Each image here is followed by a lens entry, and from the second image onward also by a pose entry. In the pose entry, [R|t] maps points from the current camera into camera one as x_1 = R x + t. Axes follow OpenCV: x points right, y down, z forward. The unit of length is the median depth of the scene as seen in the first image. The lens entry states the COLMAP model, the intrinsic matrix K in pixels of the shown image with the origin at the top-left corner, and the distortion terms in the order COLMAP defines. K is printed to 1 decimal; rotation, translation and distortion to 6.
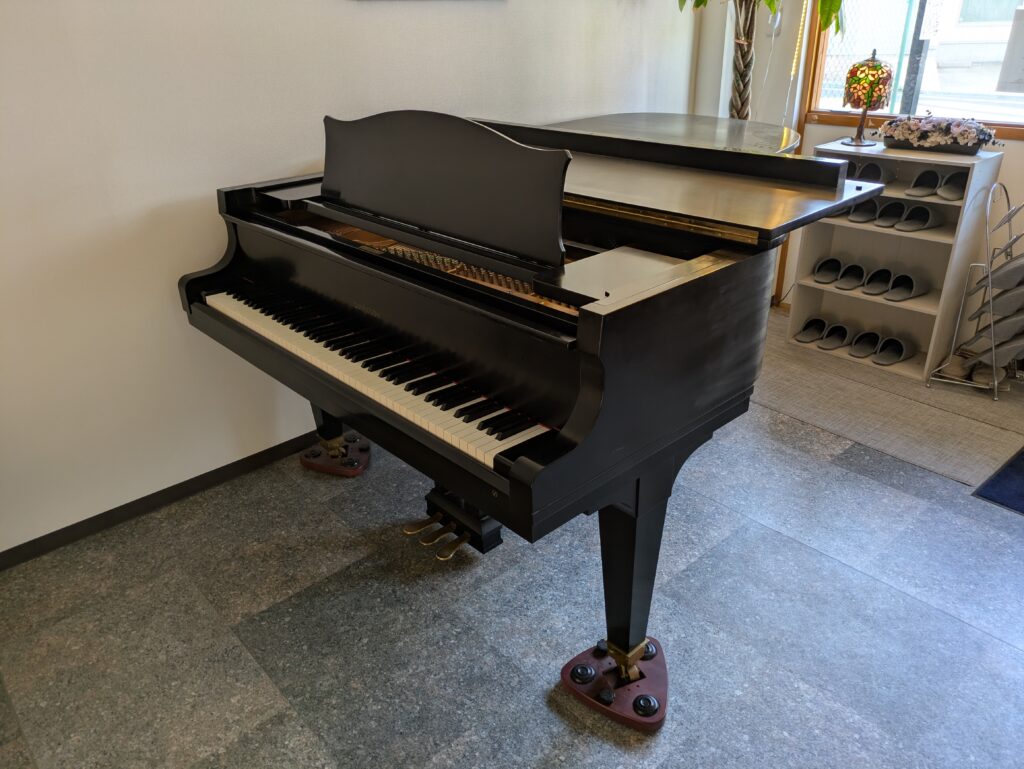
lens RADIAL K [[750.7, 0, 510.1], [0, 750.7, 385.2], [0, 0, 1]] dist [-0.004503, -0.002542]
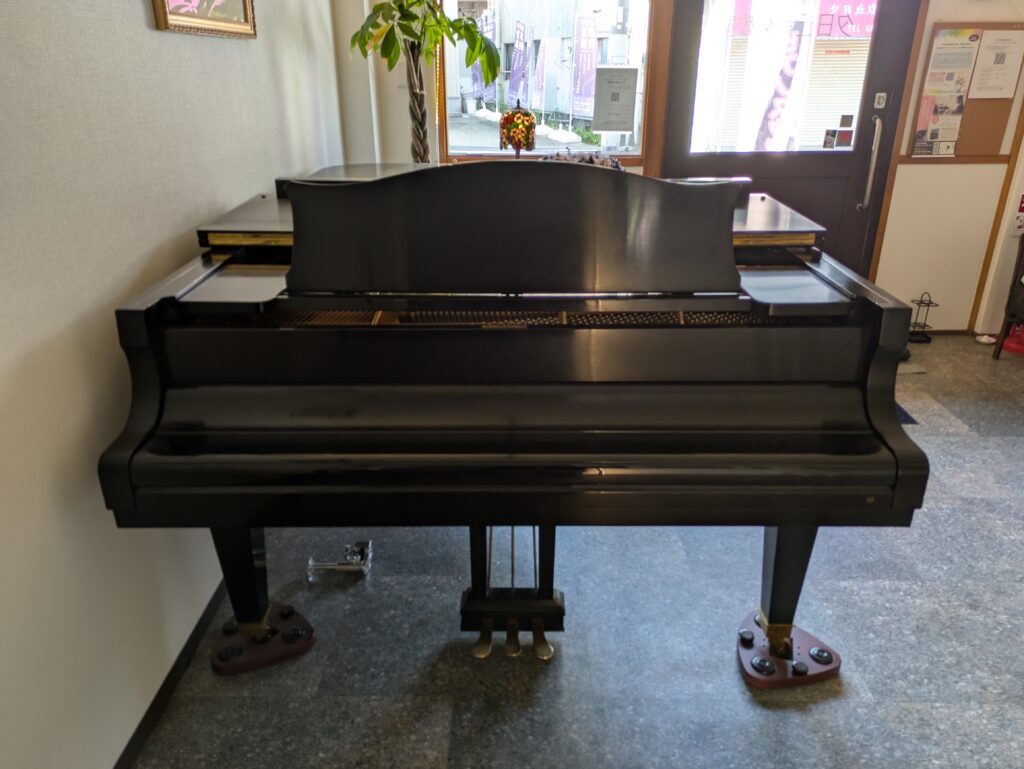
lens RADIAL K [[749.9, 0, 503.1], [0, 749.9, 384.3], [0, 0, 1]] dist [0.009228, -0.015634]
pose [[0.678320, -0.262998, 0.686086, -0.479425], [0.309300, 0.949191, 0.058055, -0.104340], [-0.666495, 0.172827, 0.725200, 0.250010]]
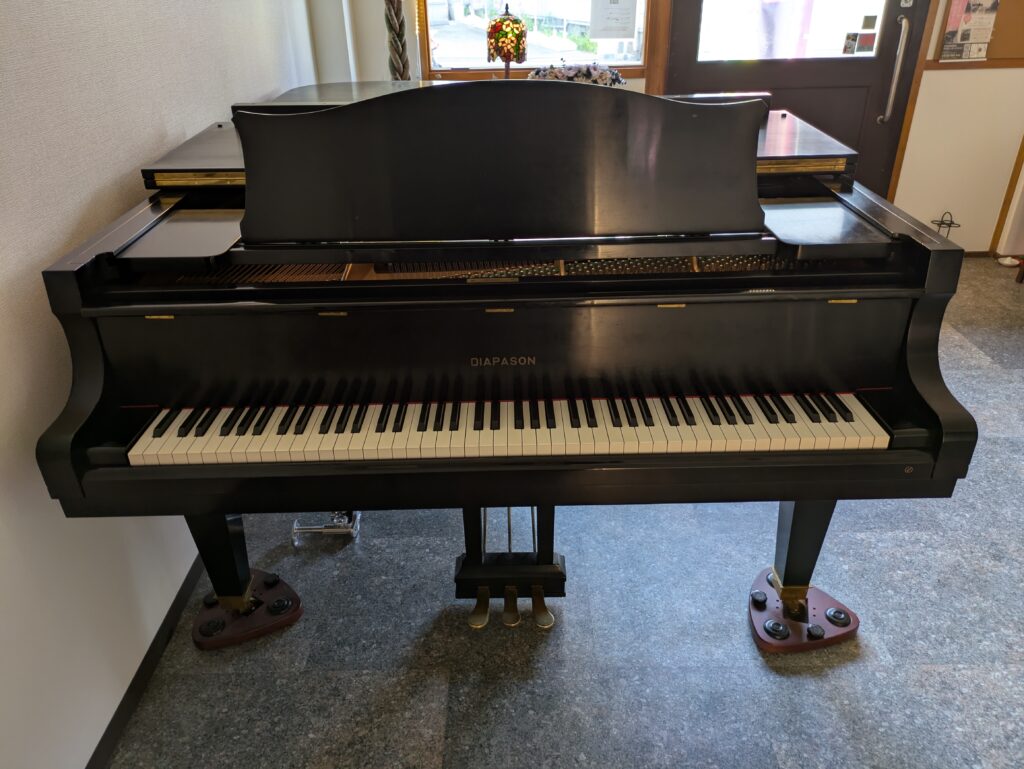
lens RADIAL K [[757.9, 0, 501.5], [0, 757.9, 394.5], [0, 0, 1]] dist [0.009503, -0.020006]
pose [[0.670702, -0.353451, 0.652098, -0.431900], [0.330159, 0.929526, 0.164245, -0.120343], [-0.664195, 0.105136, 0.740130, 0.283928]]
